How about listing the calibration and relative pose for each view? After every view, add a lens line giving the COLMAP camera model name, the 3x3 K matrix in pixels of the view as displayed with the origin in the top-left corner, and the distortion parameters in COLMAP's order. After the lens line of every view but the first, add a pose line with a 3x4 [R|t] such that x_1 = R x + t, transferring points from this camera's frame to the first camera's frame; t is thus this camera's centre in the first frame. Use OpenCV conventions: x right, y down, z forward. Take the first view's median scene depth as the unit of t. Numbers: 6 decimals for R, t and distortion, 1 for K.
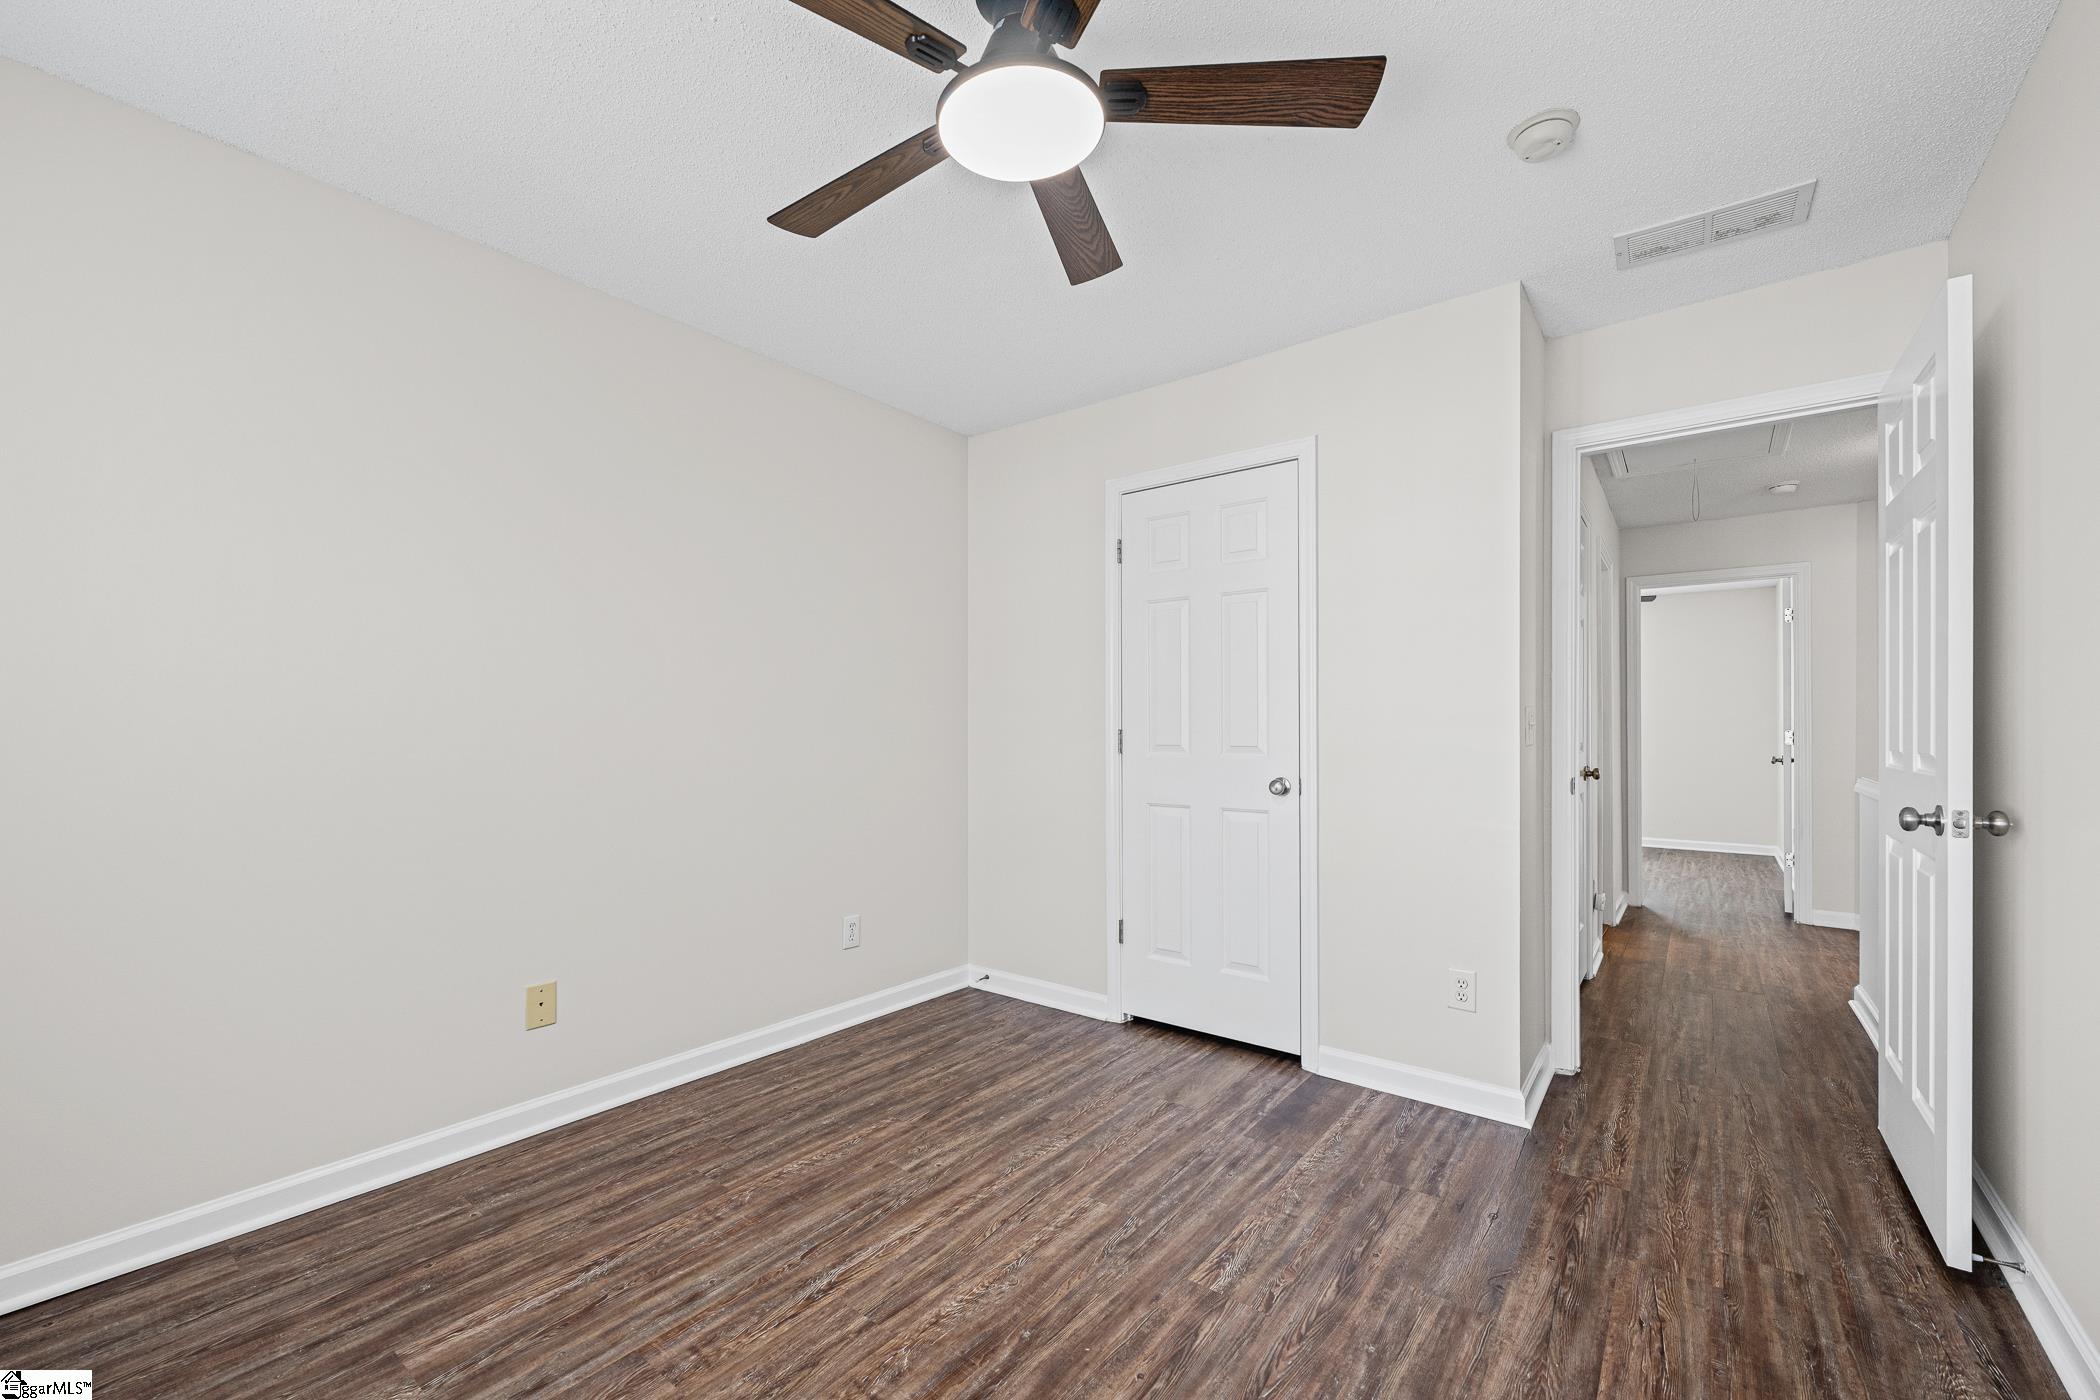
lens RADIAL K [[868.1, 0, 1040.1], [0, 868.1, 718.2], [0, 0, 1]] dist [-0.004936, 0.000463]
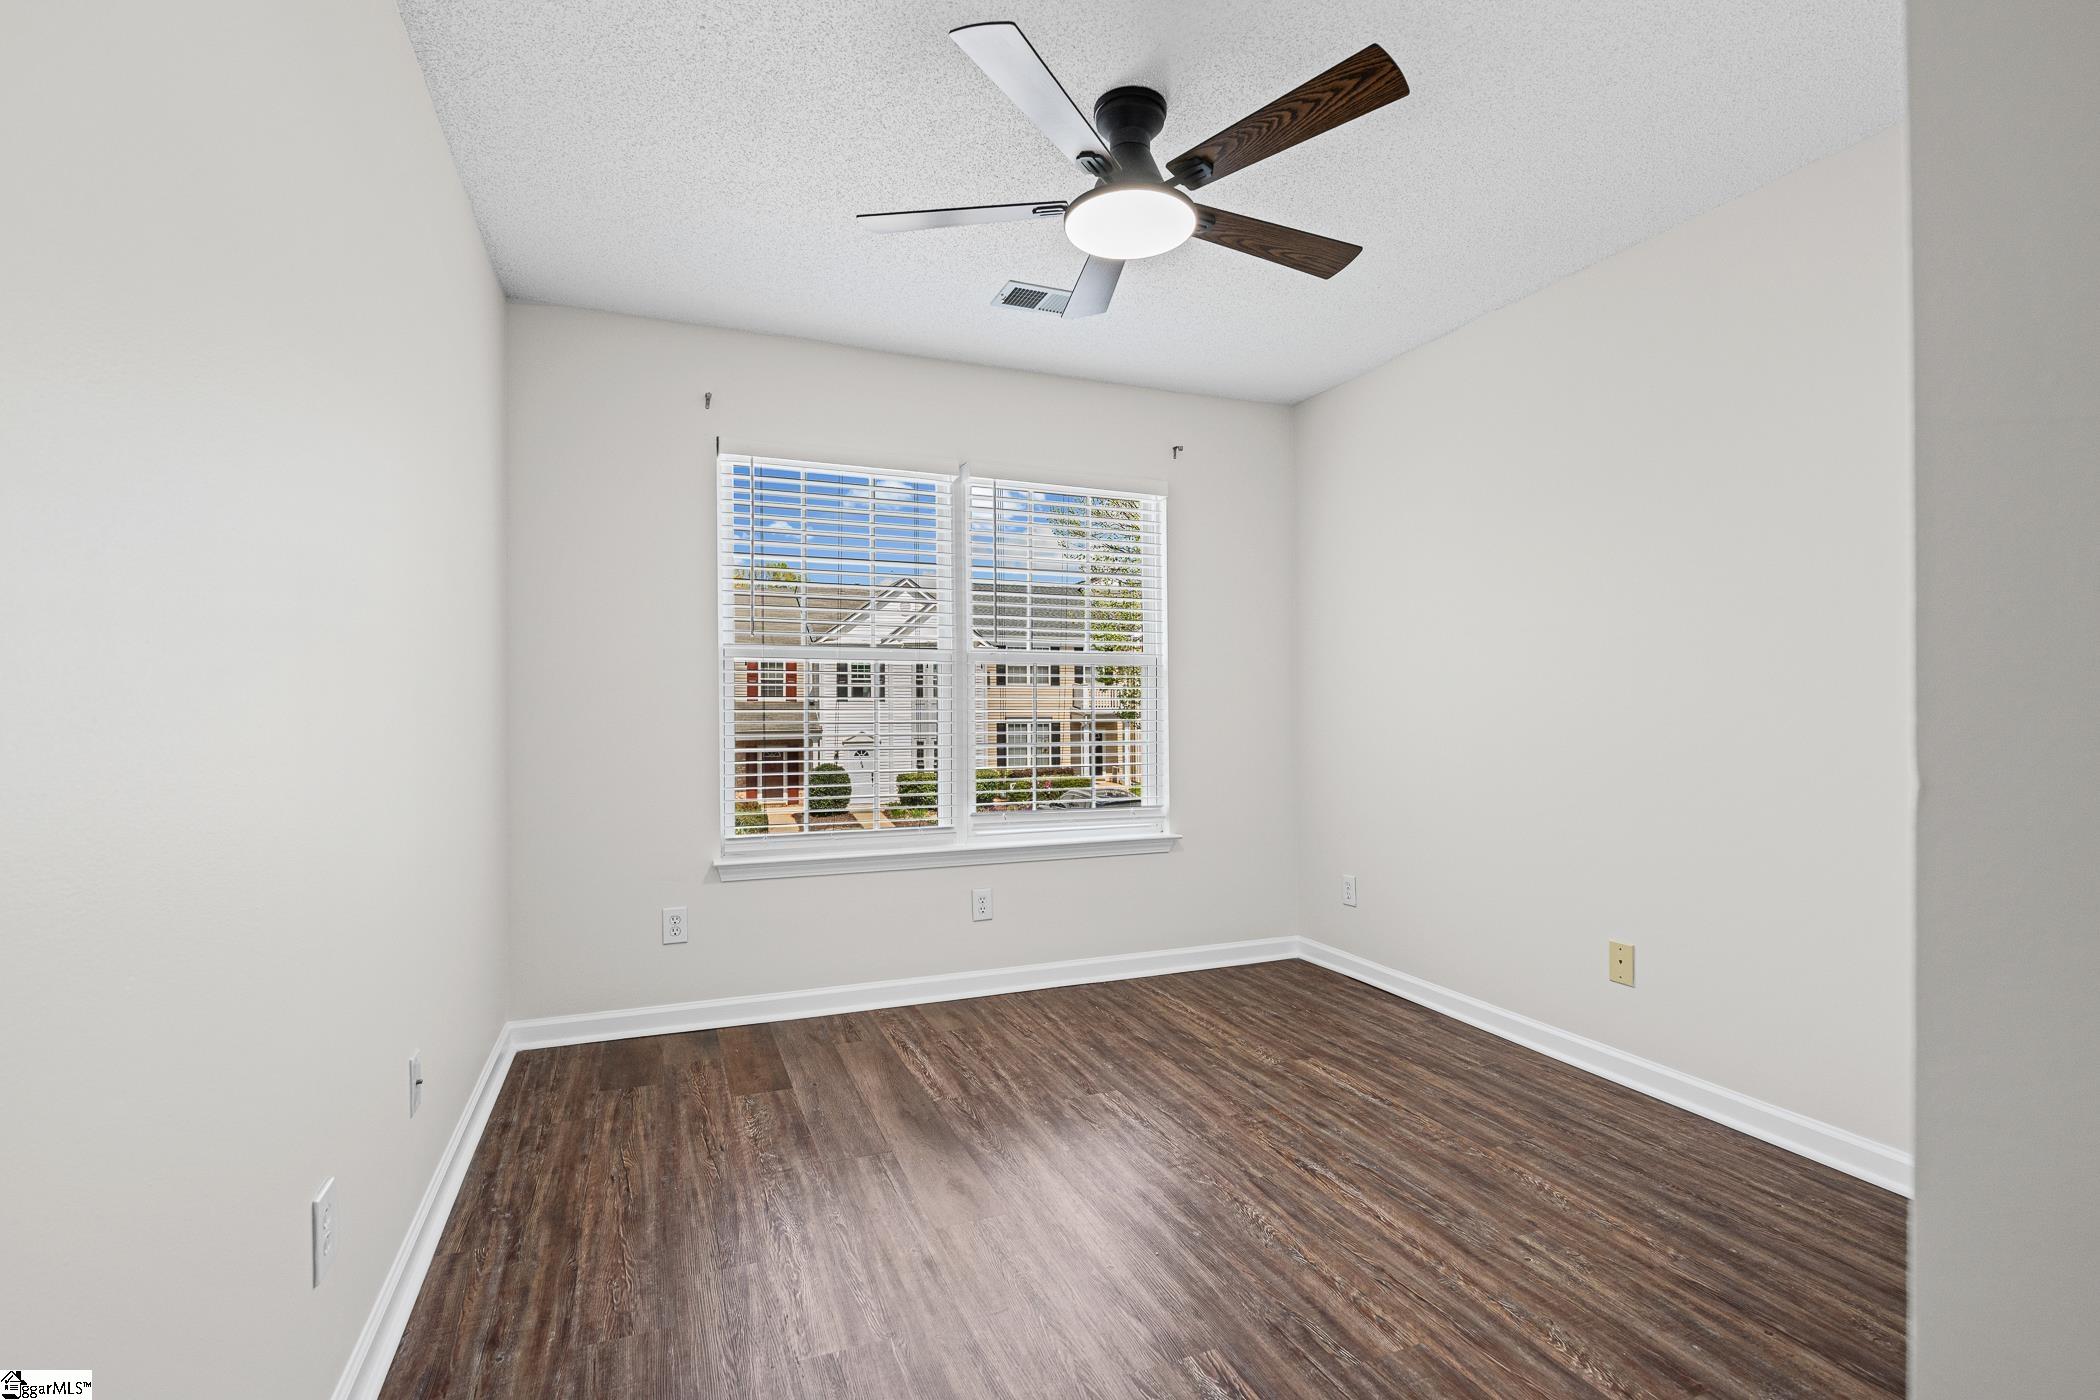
lens RADIAL K [[968.1, 0, 1042.2], [0, 968.1, 715.8], [0, 0, 1]] dist [0.003281, 0.000271]
pose [[-0.497938, 0.009051, -0.867166, 0.930757], [0.003813, 0.999959, 0.008247, 0.025266], [0.867205, 0.000800, -0.497951, 1.164141]]
